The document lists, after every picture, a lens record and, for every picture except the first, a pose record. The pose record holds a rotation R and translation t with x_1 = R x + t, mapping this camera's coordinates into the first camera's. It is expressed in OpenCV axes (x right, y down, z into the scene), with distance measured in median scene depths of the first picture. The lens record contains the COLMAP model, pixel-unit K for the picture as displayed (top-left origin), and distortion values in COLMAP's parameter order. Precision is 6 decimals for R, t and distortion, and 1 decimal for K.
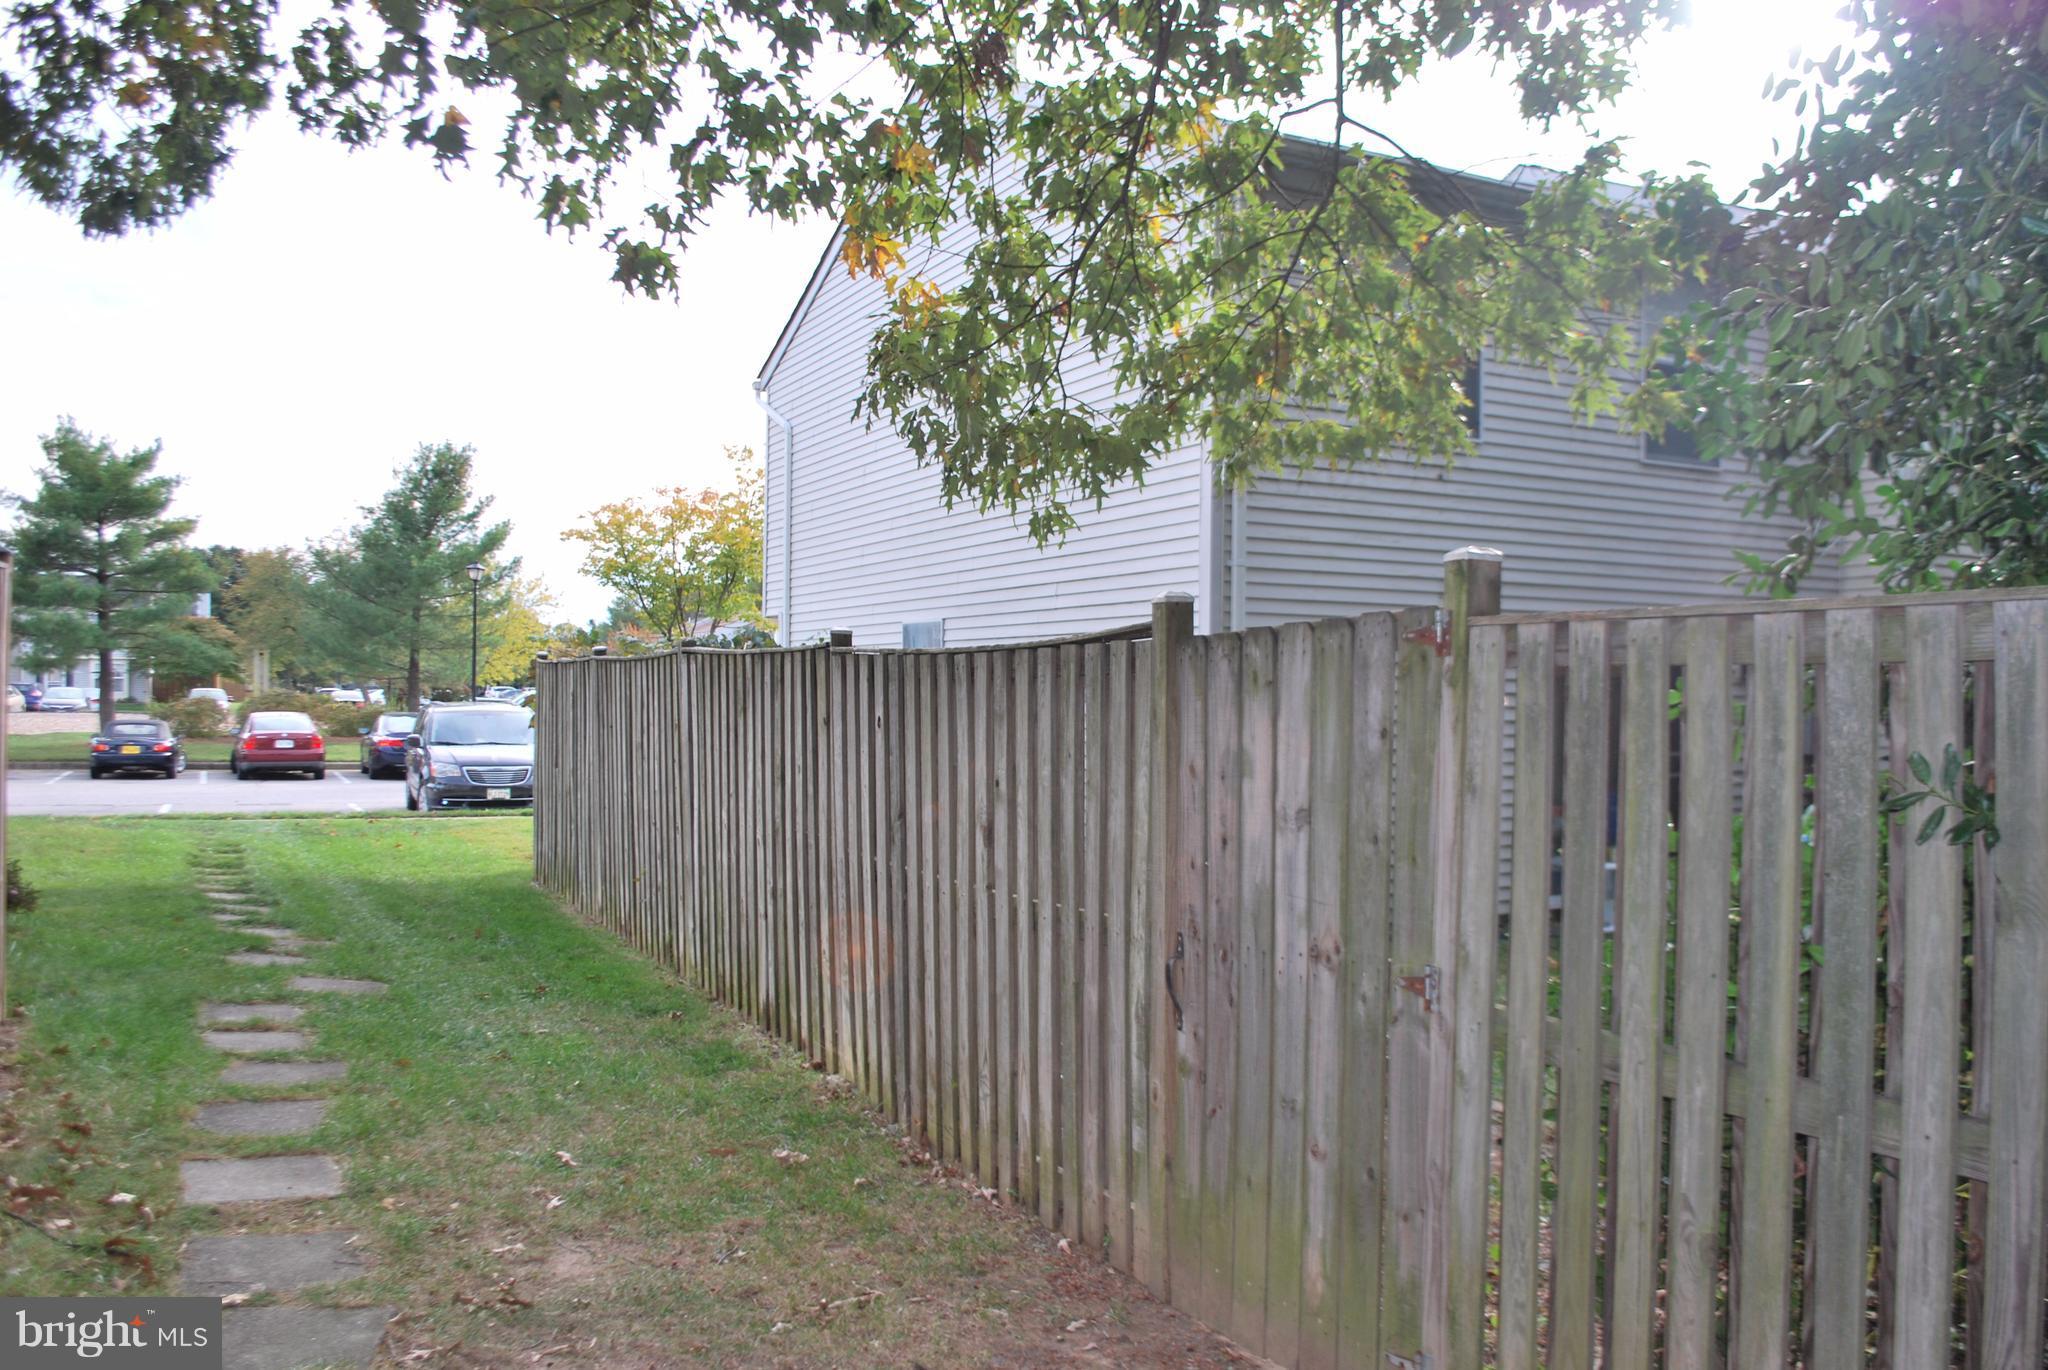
lens RADIAL K [[1610.0, 0, 1024.6], [0, 1610.0, 691.2], [0, 0, 1]] dist [-0.083773, 0.010646]
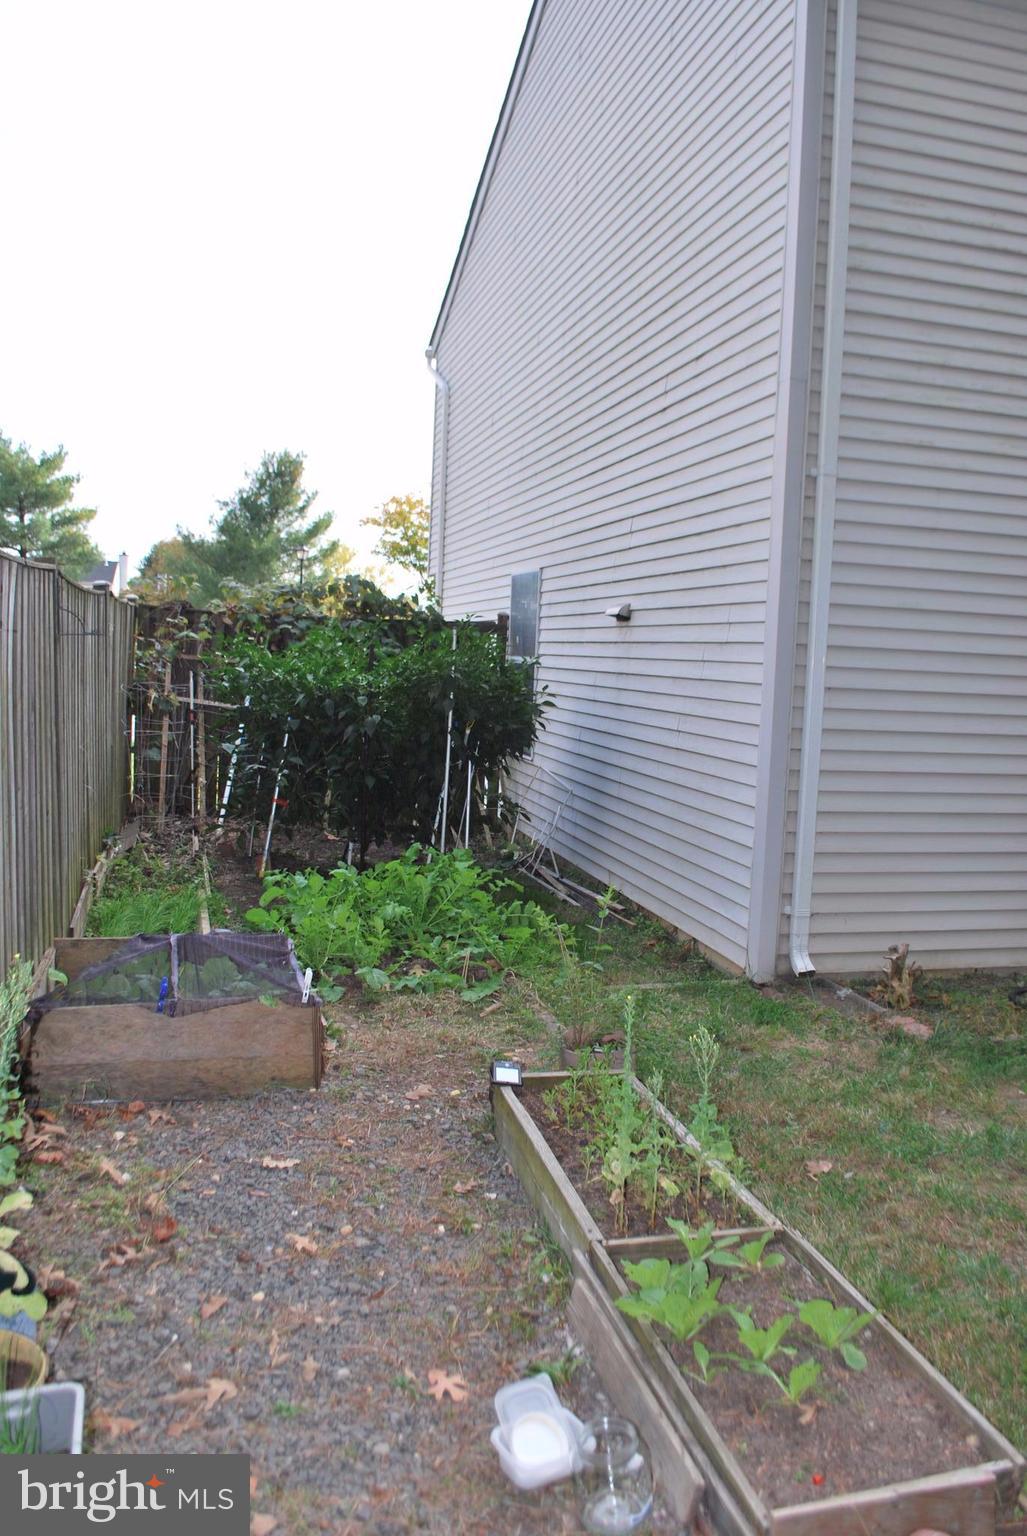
lens RADIAL K [[1207.5, 0, 511.2], [0, 1207.5, 768.1], [0, 0, 1]] dist [-0.083773, 0.010646]
pose [[0.976740, 0.050815, -0.208317, 0.025953], [-0.032038, 0.995193, 0.092543, 0.001691], [0.212018, -0.083716, 0.973673, 0.100438]]
